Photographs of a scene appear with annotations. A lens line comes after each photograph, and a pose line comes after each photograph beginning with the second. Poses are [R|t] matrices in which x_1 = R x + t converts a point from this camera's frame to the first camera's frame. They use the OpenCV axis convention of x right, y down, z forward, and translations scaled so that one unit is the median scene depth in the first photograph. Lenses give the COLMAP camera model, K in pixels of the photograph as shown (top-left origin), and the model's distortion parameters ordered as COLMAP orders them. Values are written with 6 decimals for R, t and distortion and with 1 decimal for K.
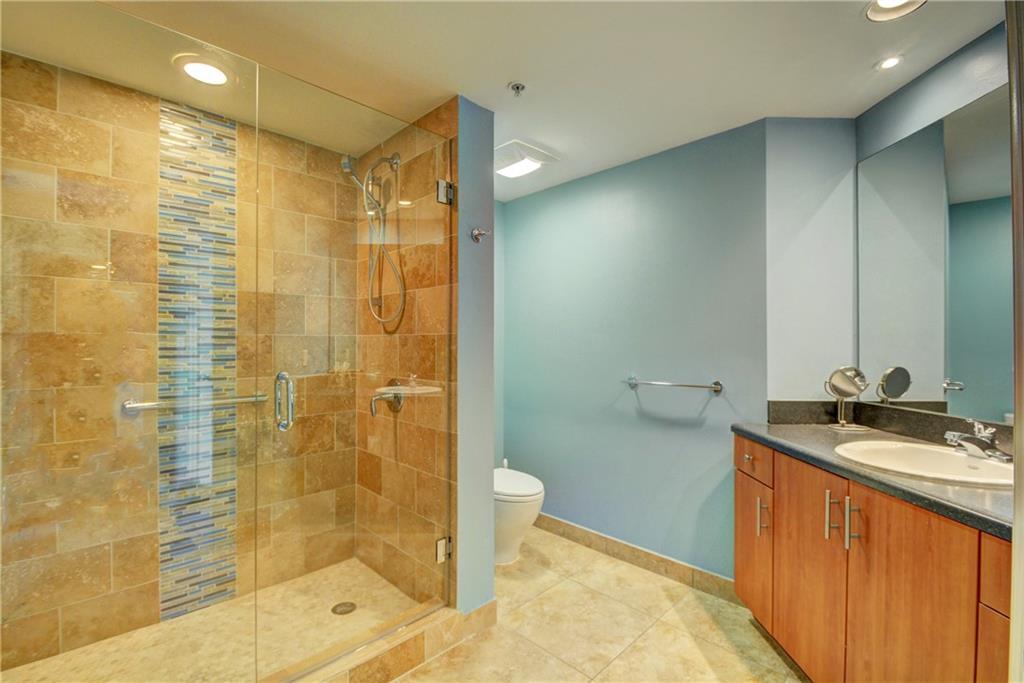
lens RADIAL K [[450.1, 0, 516.8], [0, 450.1, 343.5], [0, 0, 1]] dist [0.000176, -0.000616]
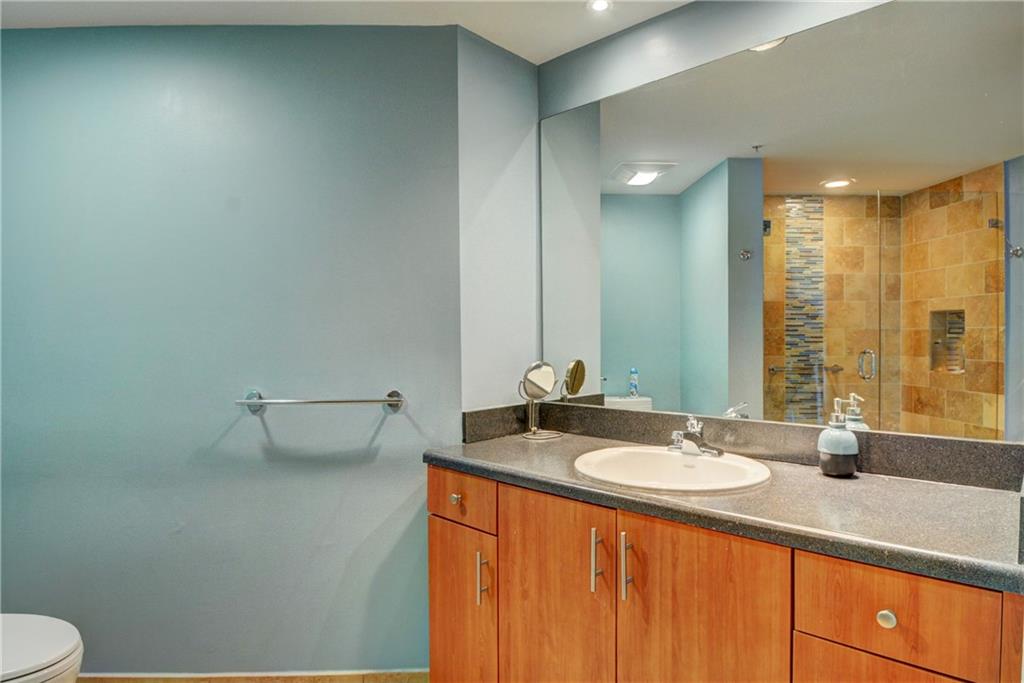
lens RADIAL K [[575.7, 0, 512.0], [0, 575.7, 341.5], [0, 0, 1]] dist [-0.017432, -0.001638]
pose [[0.687938, -0.017888, 0.725549, -0.077363], [0.008134, 0.999823, 0.016938, -0.004940], [-0.725724, -0.005751, 0.687962, 0.337059]]
